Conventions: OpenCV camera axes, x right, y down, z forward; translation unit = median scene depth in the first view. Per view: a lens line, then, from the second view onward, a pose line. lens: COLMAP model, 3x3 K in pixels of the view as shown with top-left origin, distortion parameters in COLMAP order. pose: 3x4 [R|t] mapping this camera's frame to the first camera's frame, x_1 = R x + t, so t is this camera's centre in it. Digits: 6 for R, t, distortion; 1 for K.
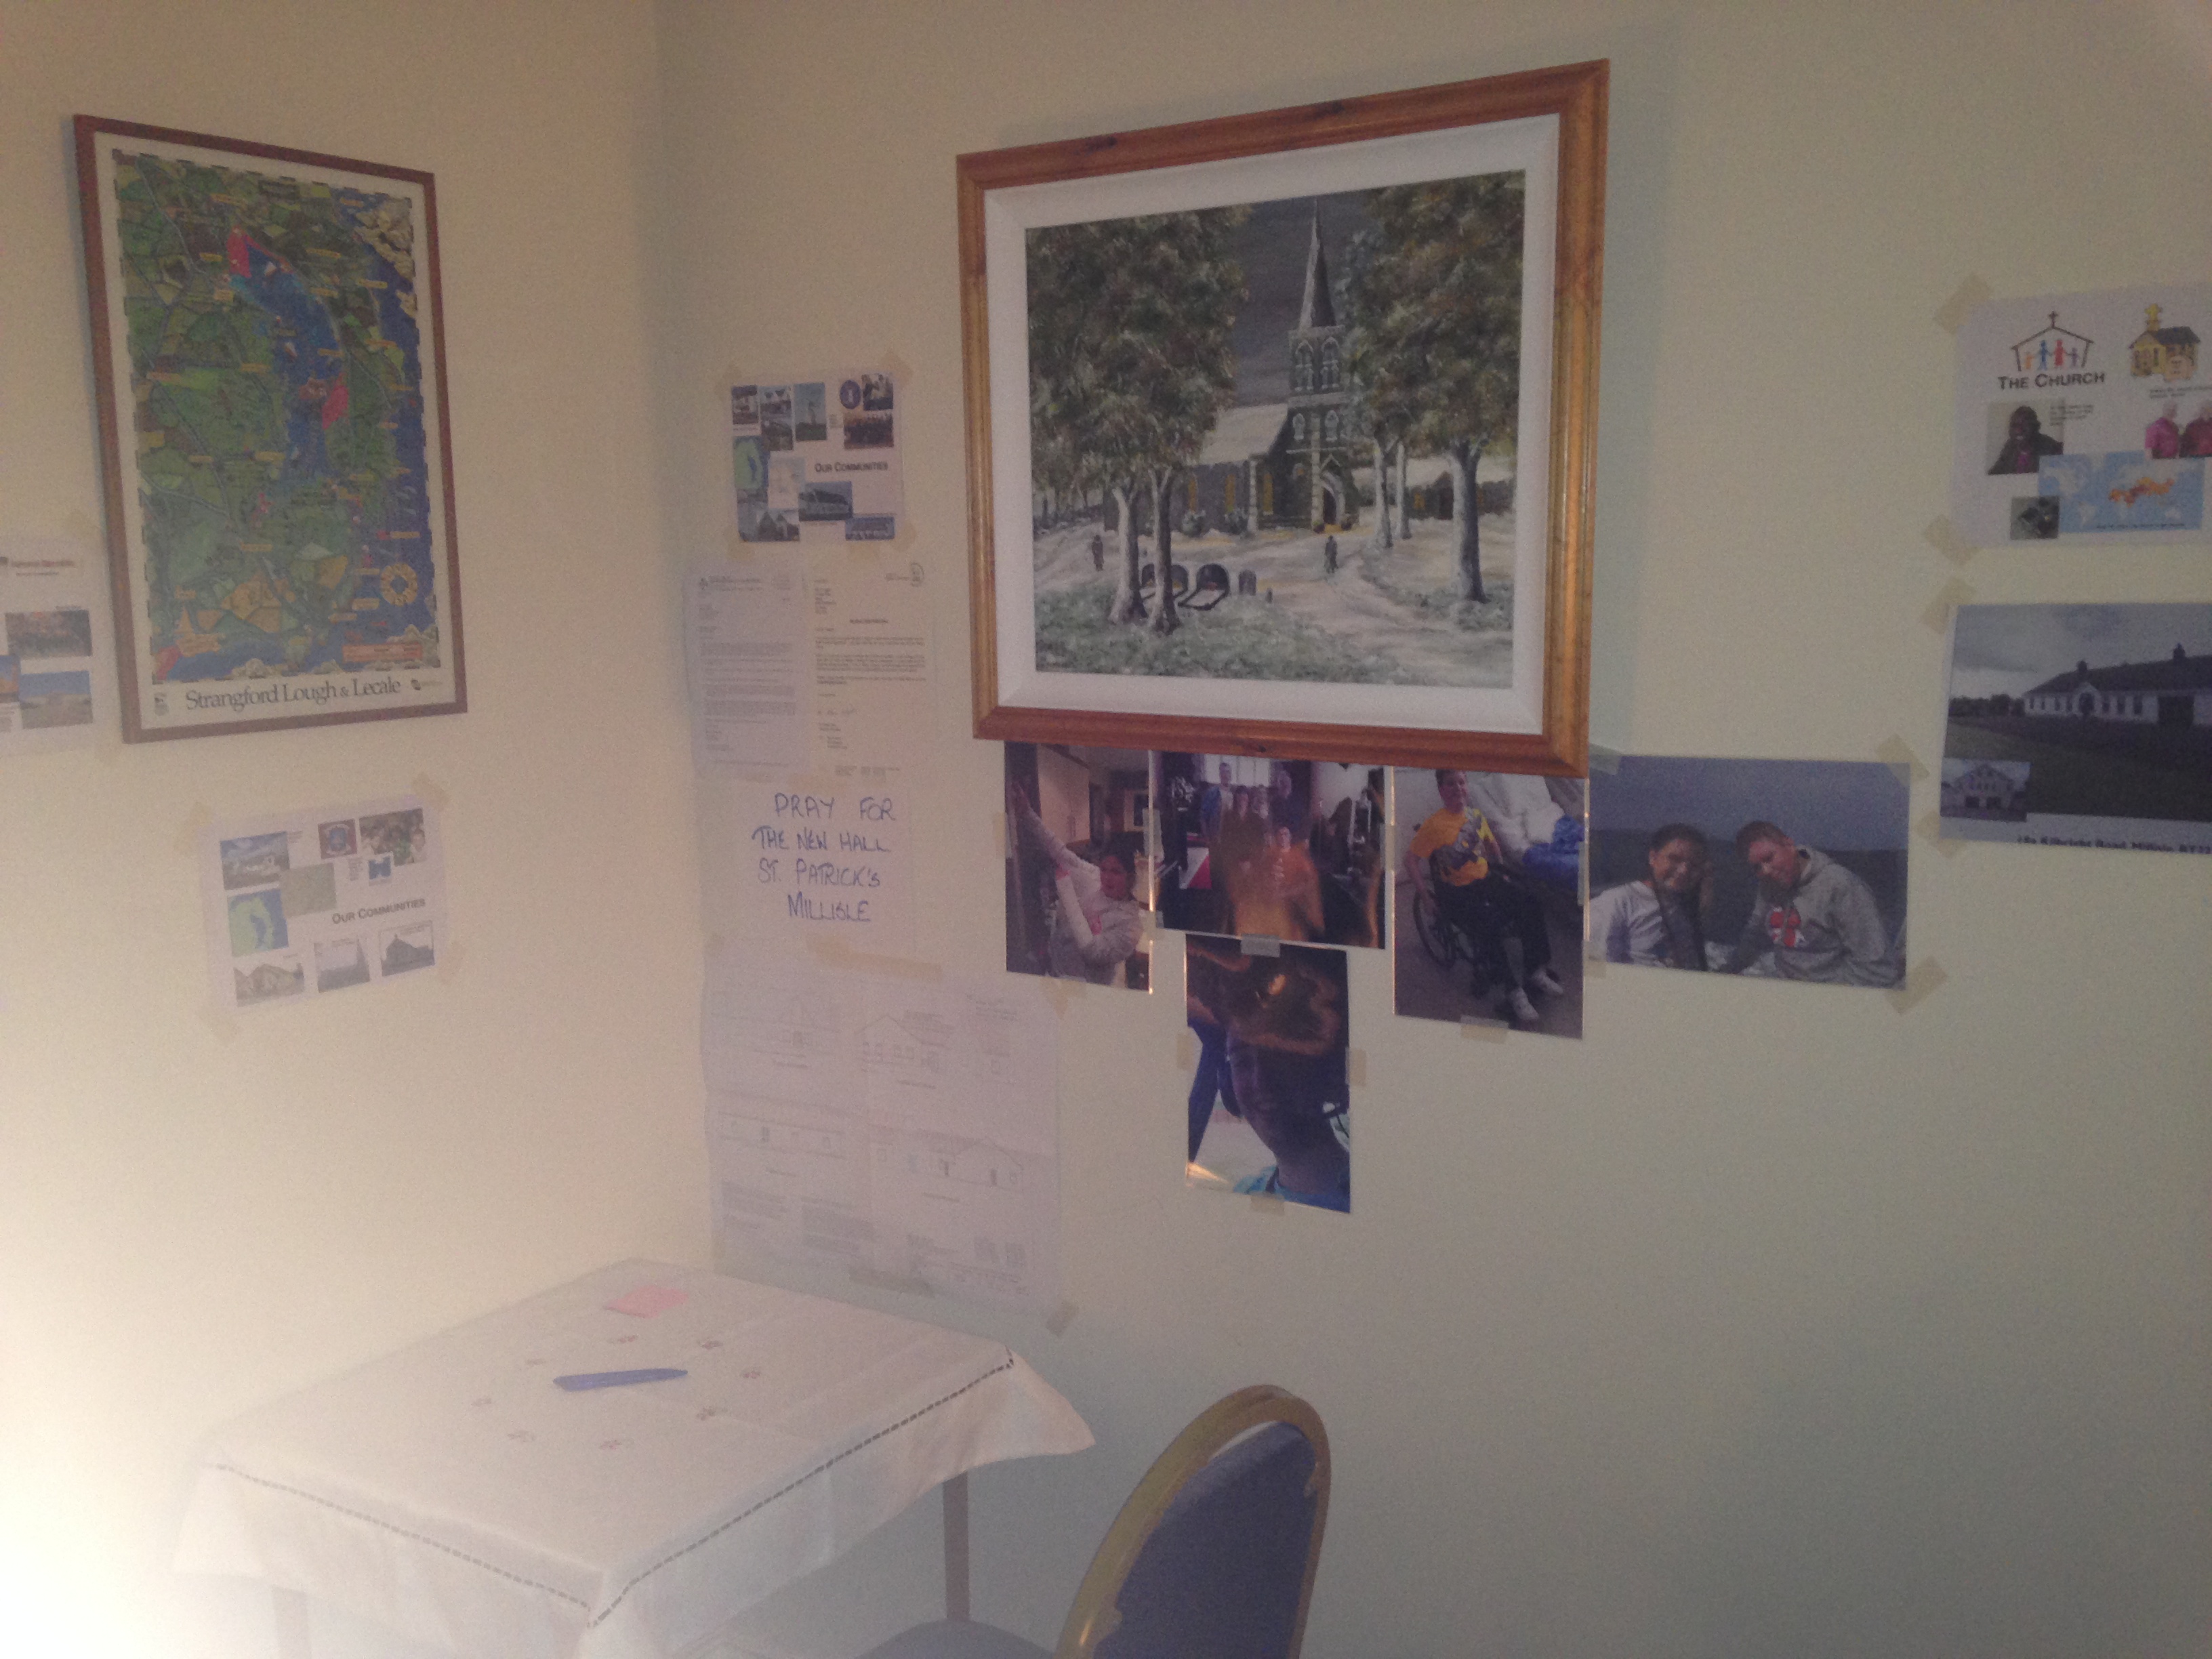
lens RADIAL K [[1968.6, 0, 1140.5], [0, 1968.6, 822.8], [0, 0, 1]] dist [0.161079, -0.245625]
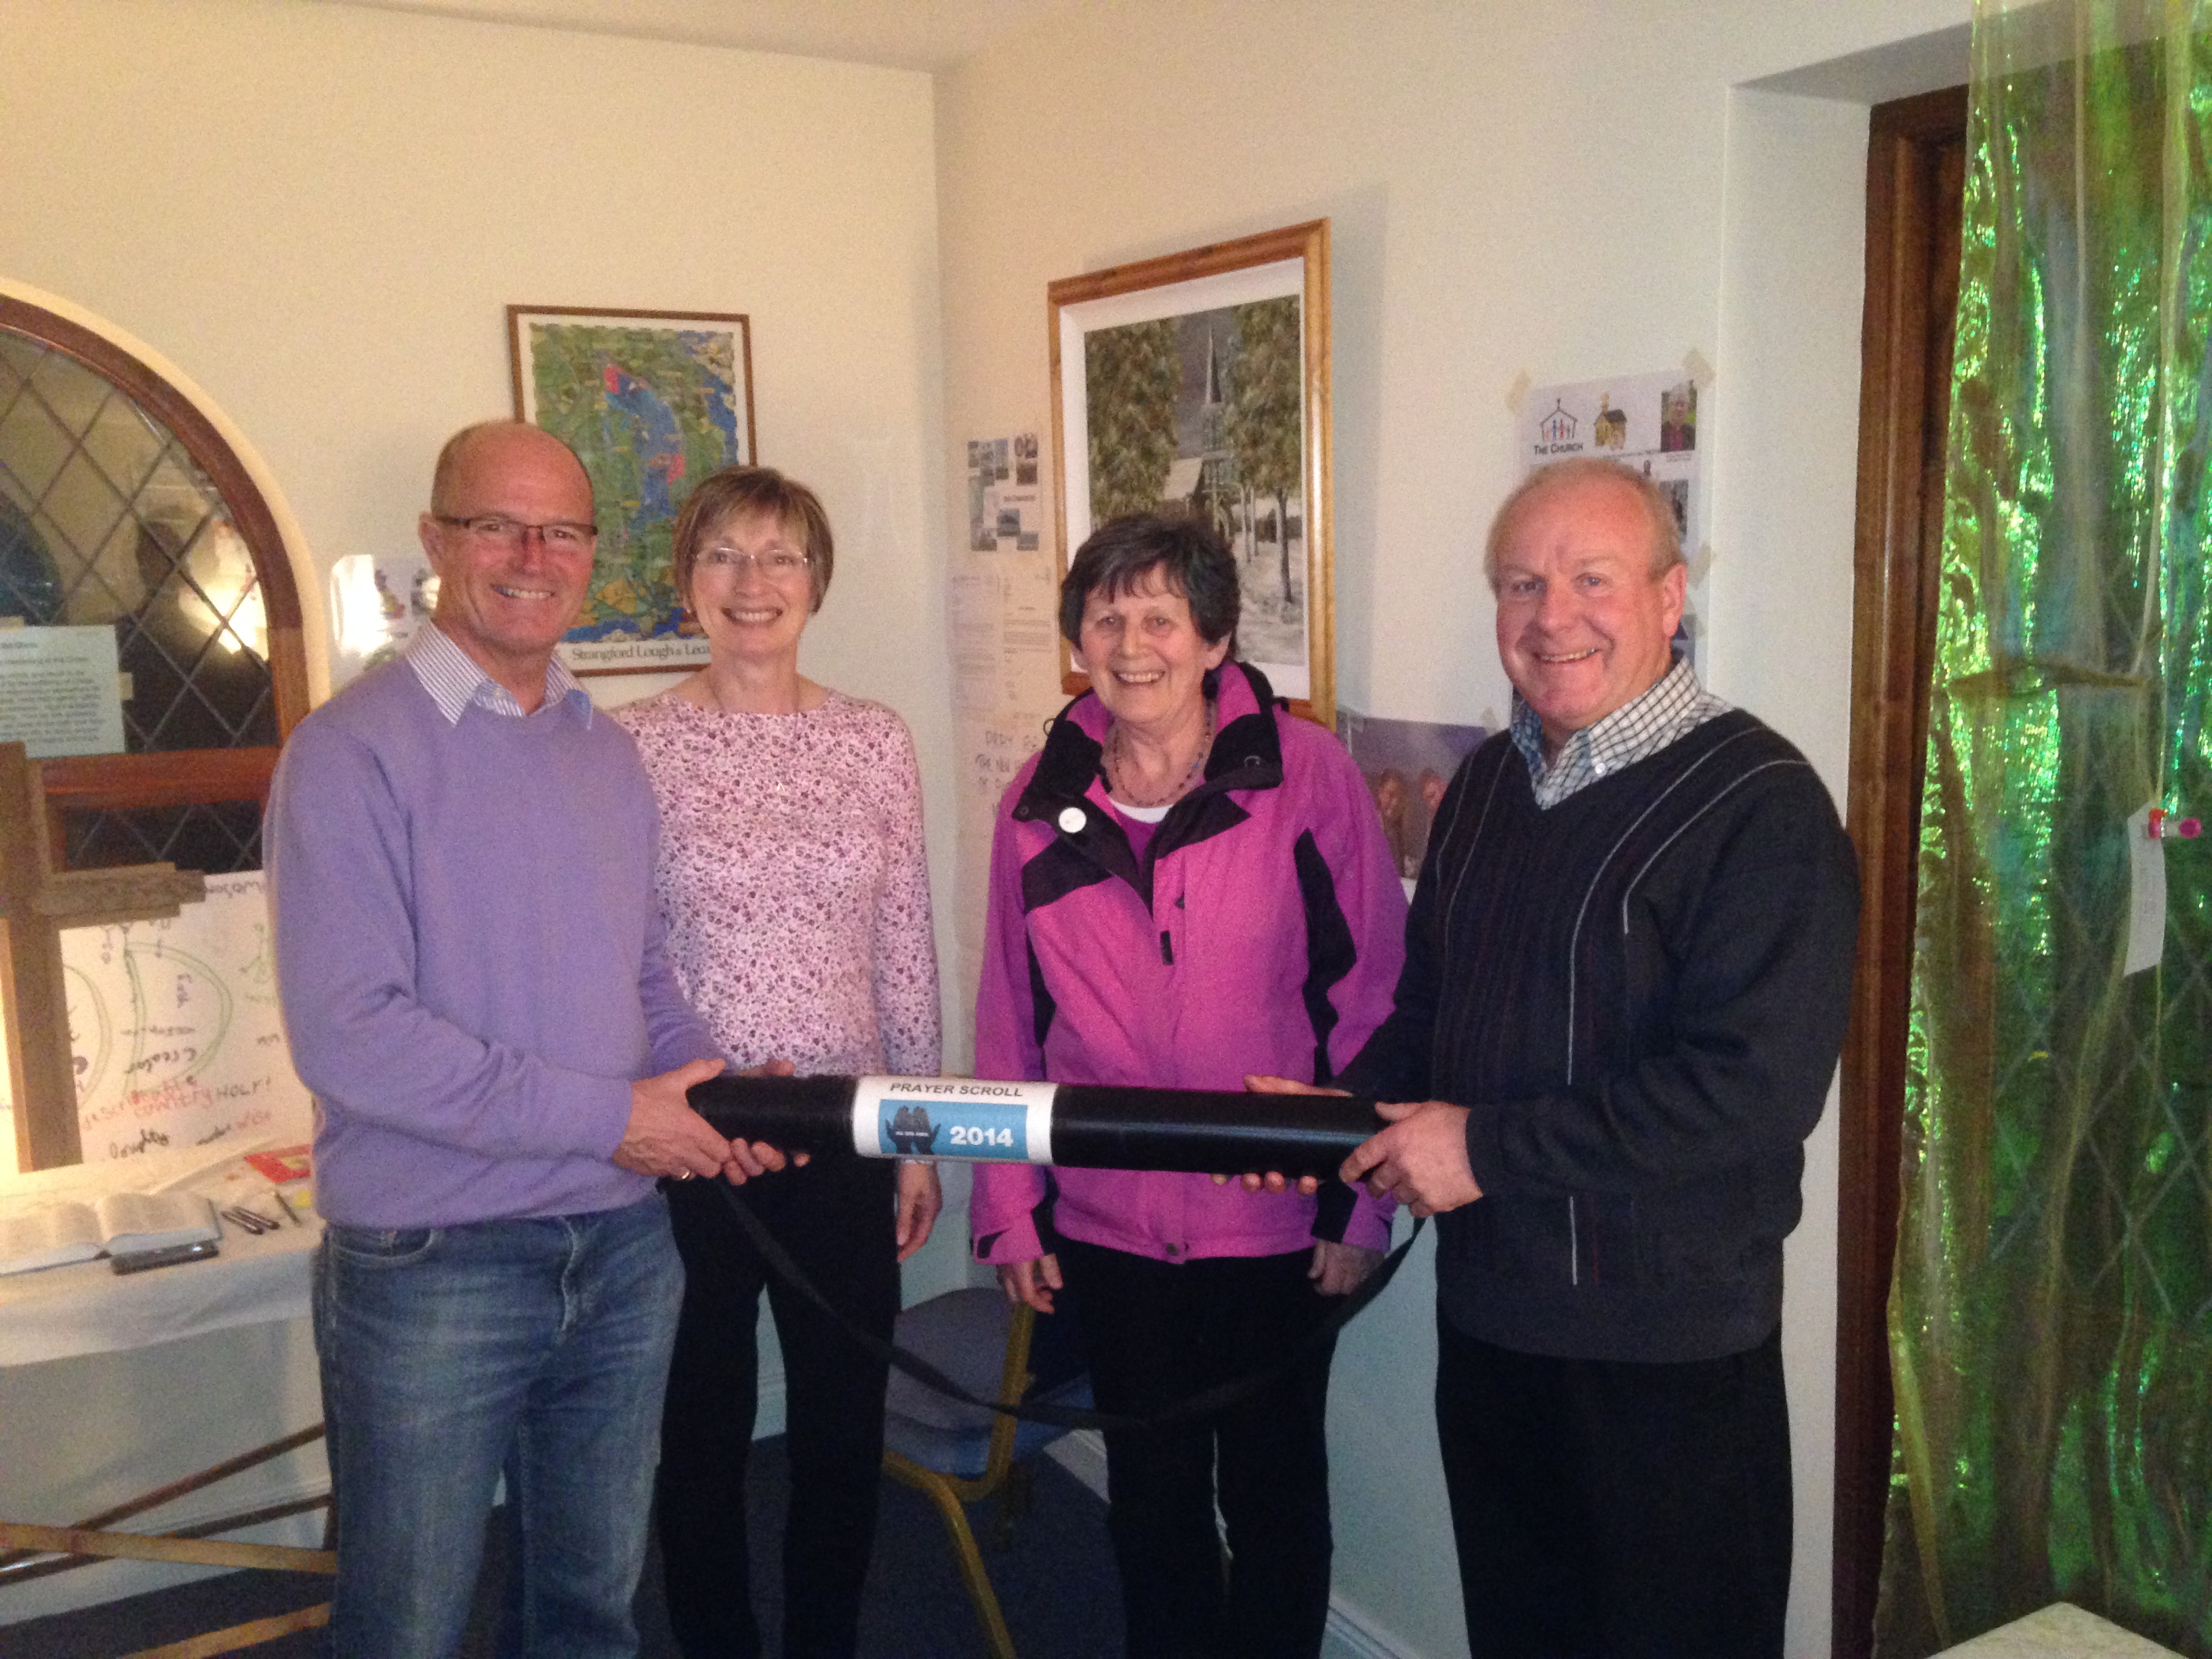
lens RADIAL K [[2006.9, 0, 1133.6], [0, 2006.9, 826.1], [0, 0, 1]] dist [0.162262, -0.263402]
pose [[0.901937, 0.057726, -0.427992, 0.656312], [-0.051588, 0.998332, 0.025935, 0.012472], [0.428775, -0.001312, 0.903410, -0.300491]]
